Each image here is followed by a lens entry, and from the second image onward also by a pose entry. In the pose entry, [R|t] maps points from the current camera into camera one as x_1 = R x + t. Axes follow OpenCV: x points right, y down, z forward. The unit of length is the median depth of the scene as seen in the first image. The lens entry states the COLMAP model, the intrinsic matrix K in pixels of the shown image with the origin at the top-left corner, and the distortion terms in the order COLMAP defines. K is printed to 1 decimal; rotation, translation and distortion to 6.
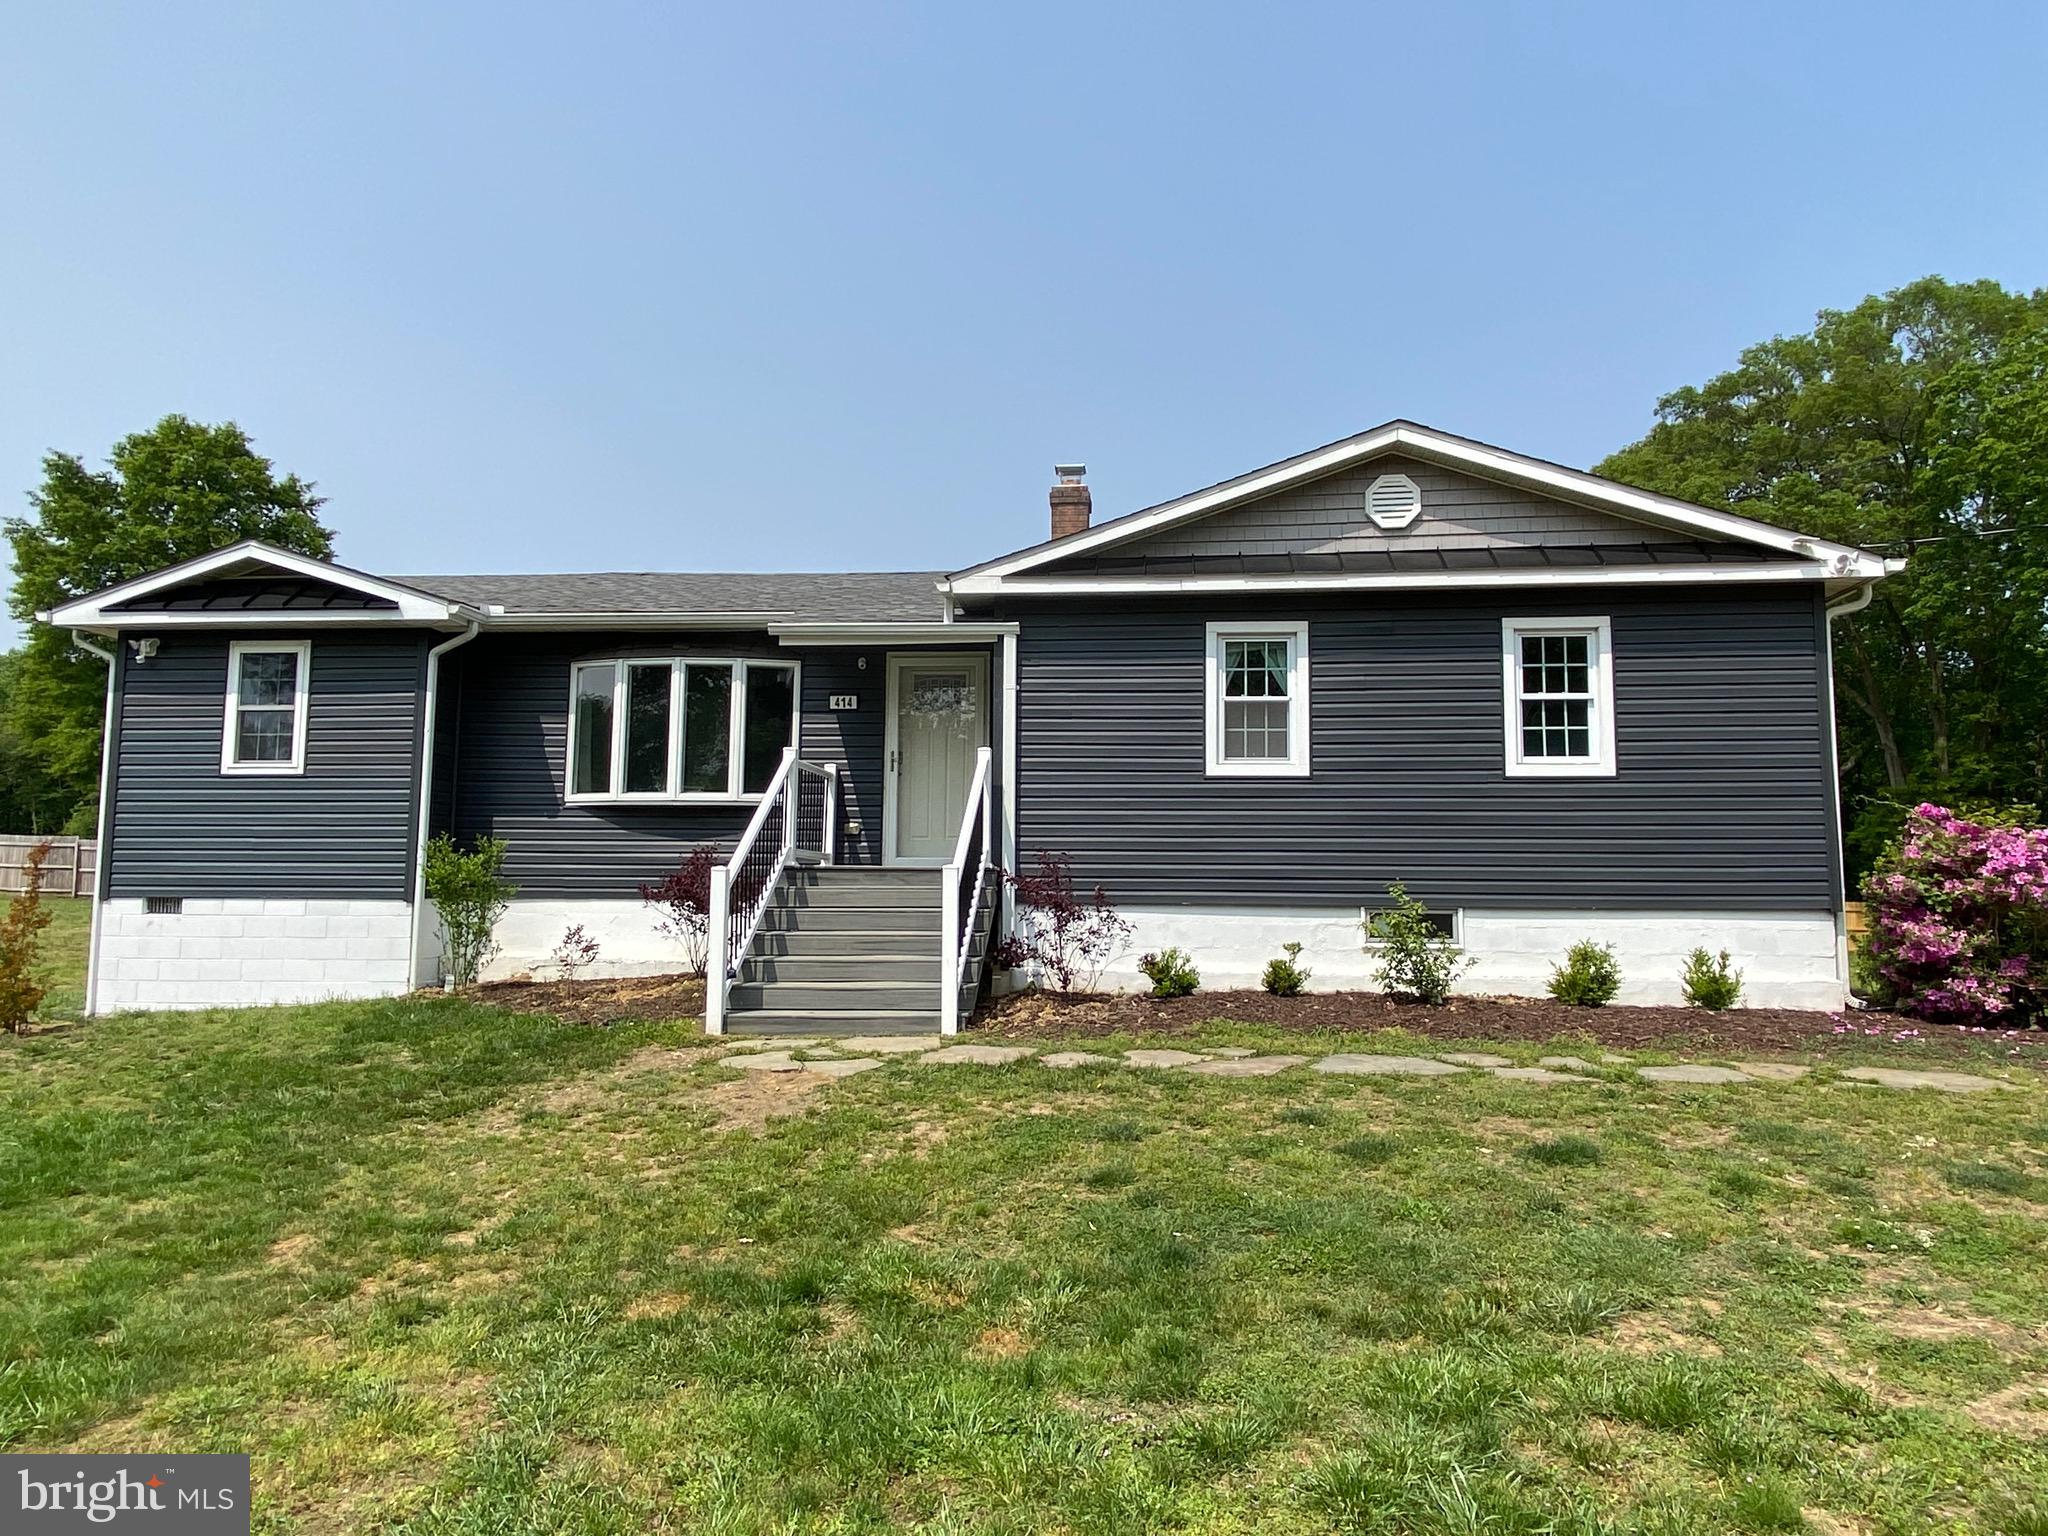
lens RADIAL K [[1339.6, 0, 1023.1], [0, 1339.6, 789.6], [0, 0, 1]] dist [-0.004210, -0.006062]
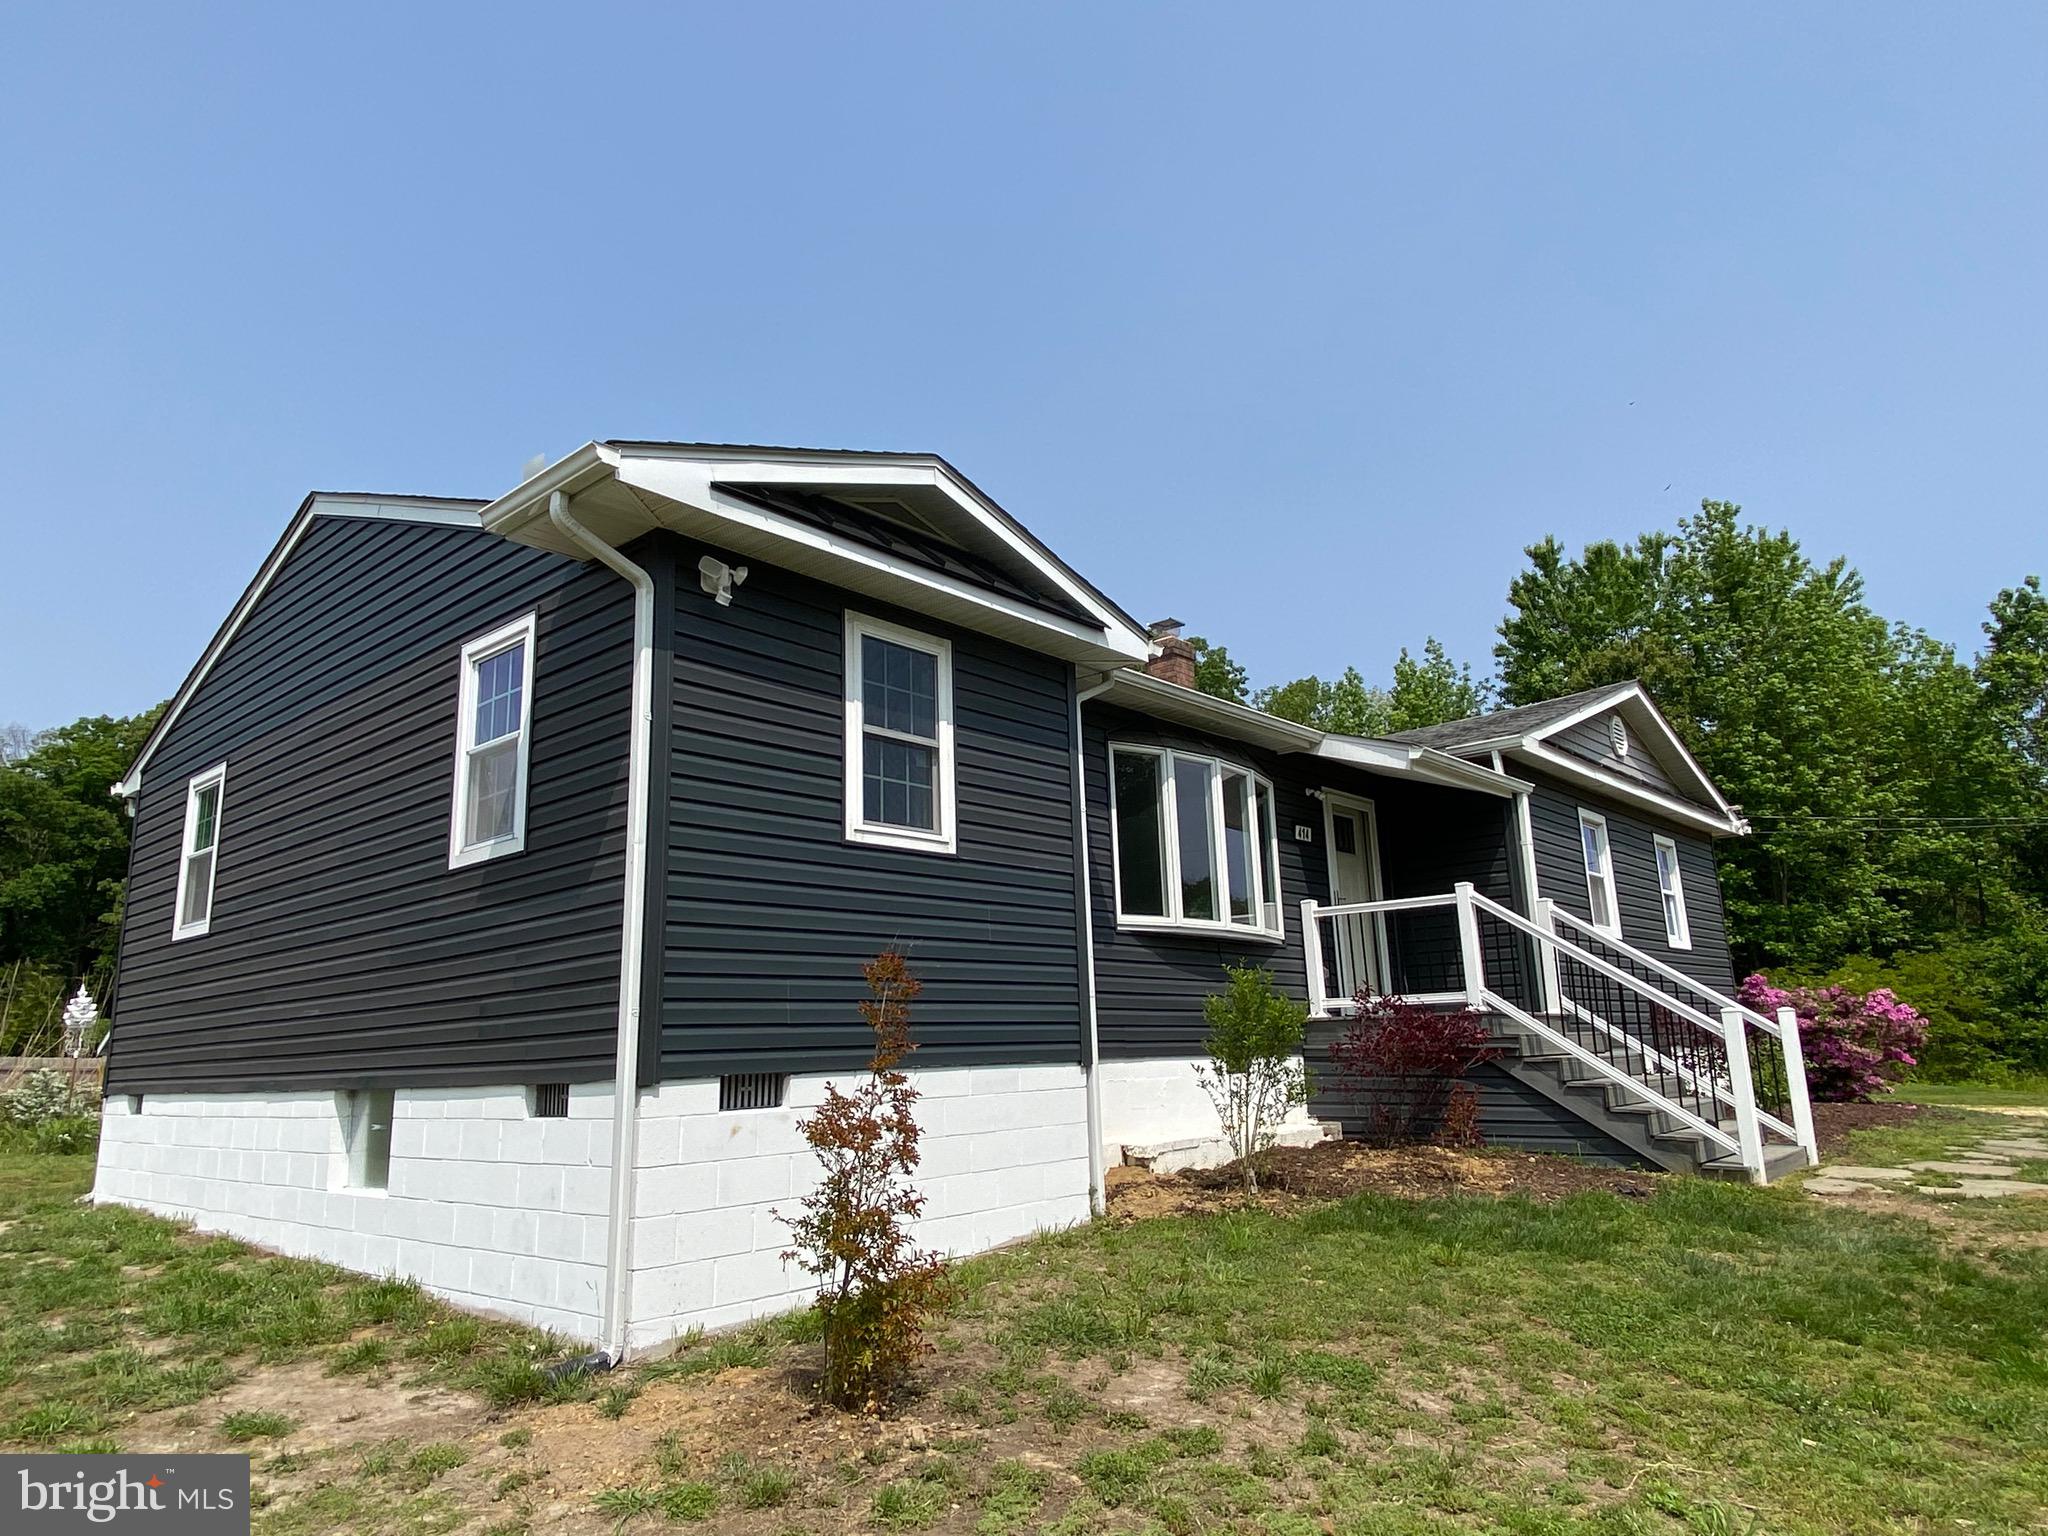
lens RADIAL K [[1282.7, 0, 1025.4], [0, 1282.7, 771.5], [0, 0, 1]] dist [0.007918, -0.000122]
pose [[0.614429, 0.146546, 0.775243, -0.982345], [-0.027654, 0.985995, -0.164467, 0.045747], [-0.788488, 0.079615, 0.609876, 0.627635]]
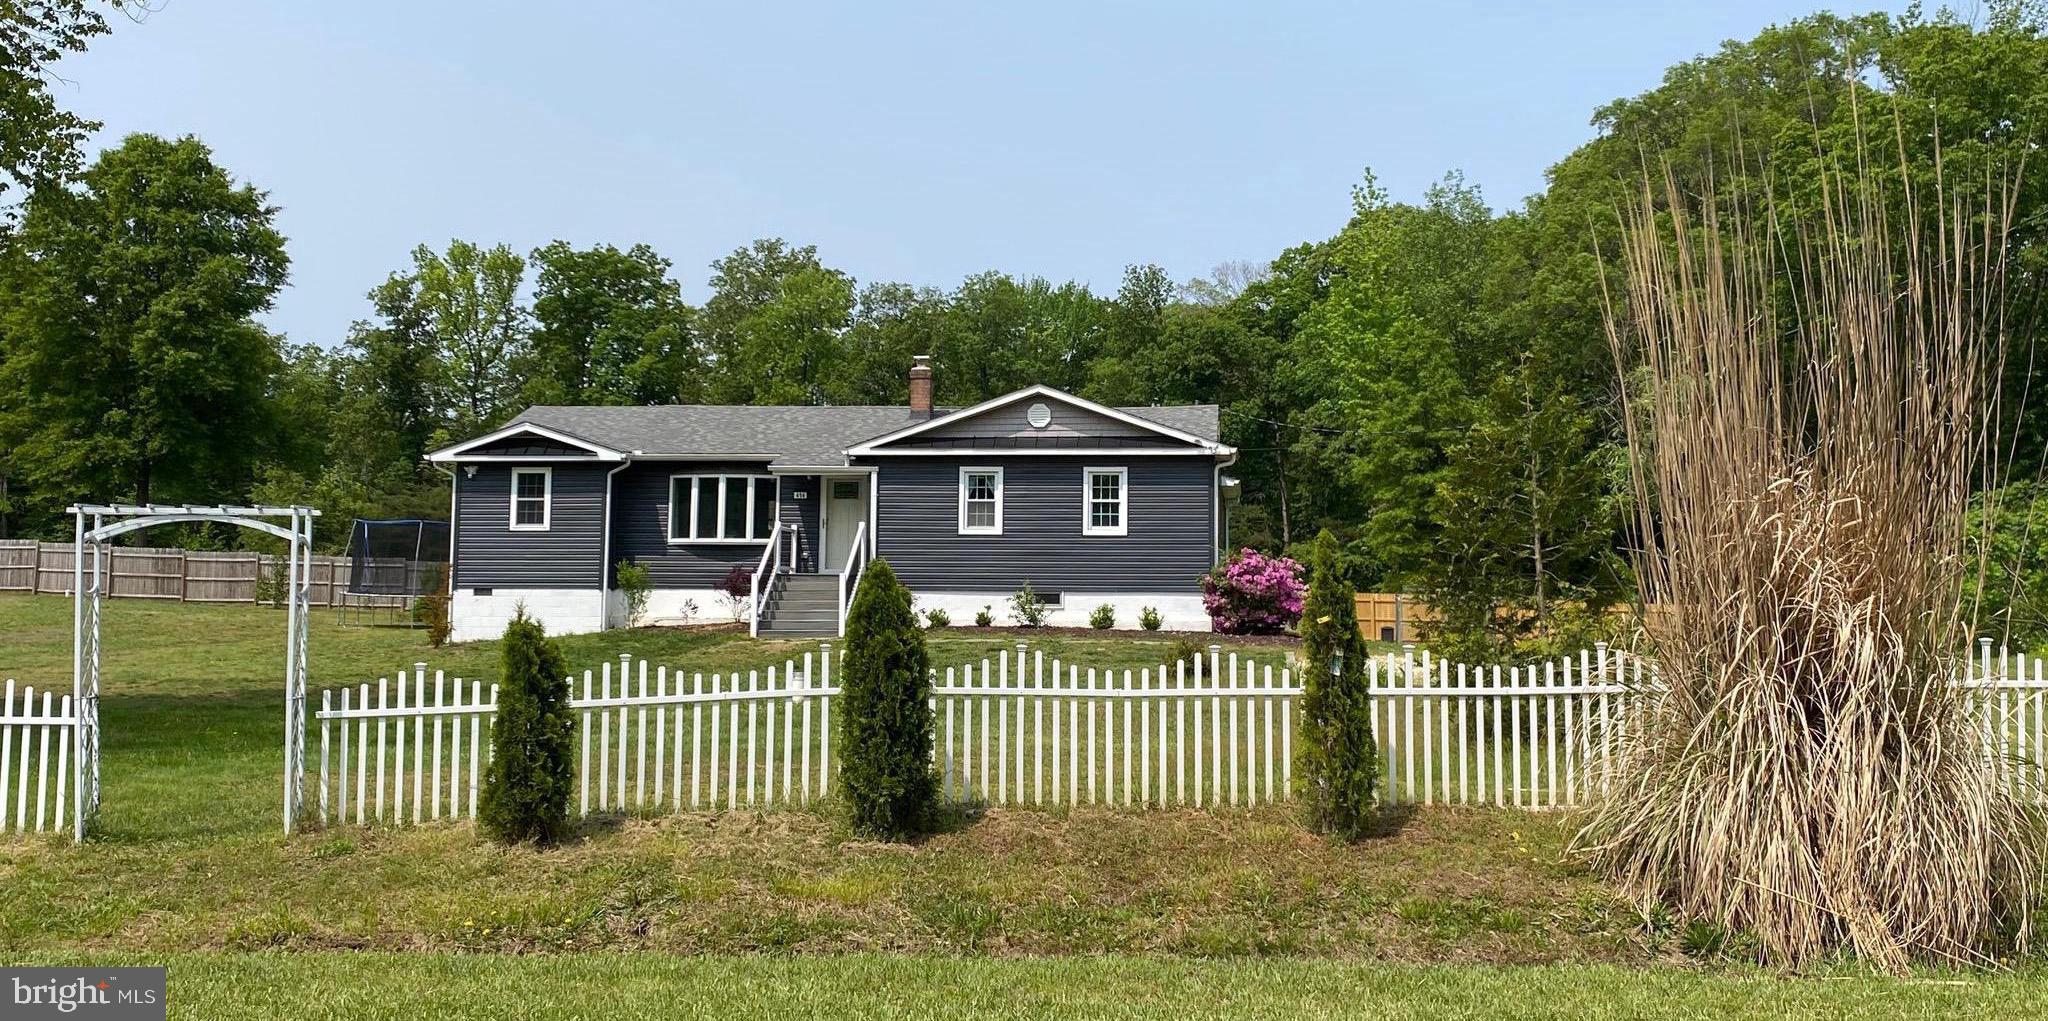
lens RADIAL K [[1795.5, 0, 1024.3], [0, 1795.5, 490.0], [0, 0, 1]] dist [-0.013519, -0.002695]
pose [[0.999995, -0.001182, -0.003032, 0.234859], [0.001226, 0.999891, 0.014691, -0.119283], [0.003014, -0.014694, 0.999887, -1.892532]]
